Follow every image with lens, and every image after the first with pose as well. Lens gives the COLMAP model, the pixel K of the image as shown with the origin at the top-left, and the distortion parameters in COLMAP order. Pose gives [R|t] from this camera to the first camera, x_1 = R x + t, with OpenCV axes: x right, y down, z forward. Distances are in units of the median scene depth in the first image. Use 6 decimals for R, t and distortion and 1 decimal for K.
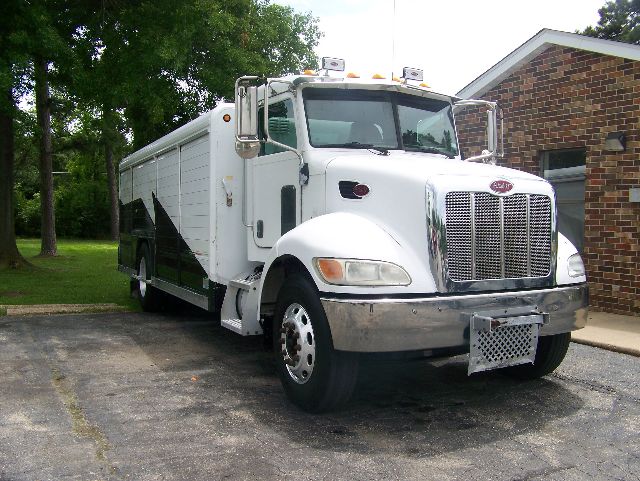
lens RADIAL K [[677.0, 0, 320.0], [0, 677.0, 240.5], [0, 0, 1]] dist [-0.246842, 0.293037]
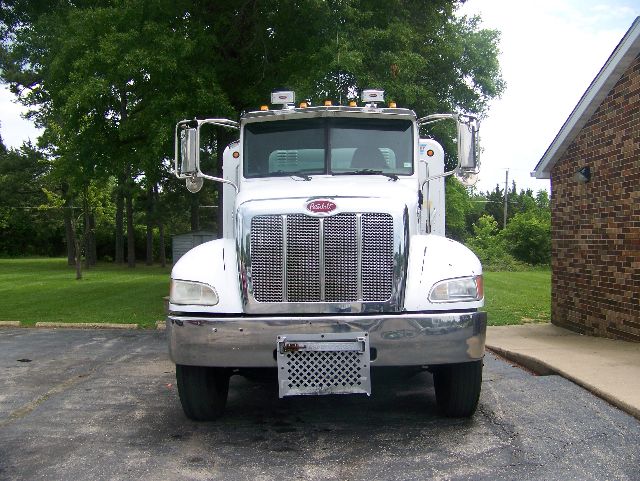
lens RADIAL K [[677.0, 0, 320.0], [0, 677.0, 240.5], [0, 0, 1]] dist [-0.246842, 0.293037]
pose [[0.880874, -0.025498, -0.472665, 0.735618], [0.003480, 0.998870, -0.047398, 0.014729], [0.473339, 0.040107, 0.879967, 0.133368]]
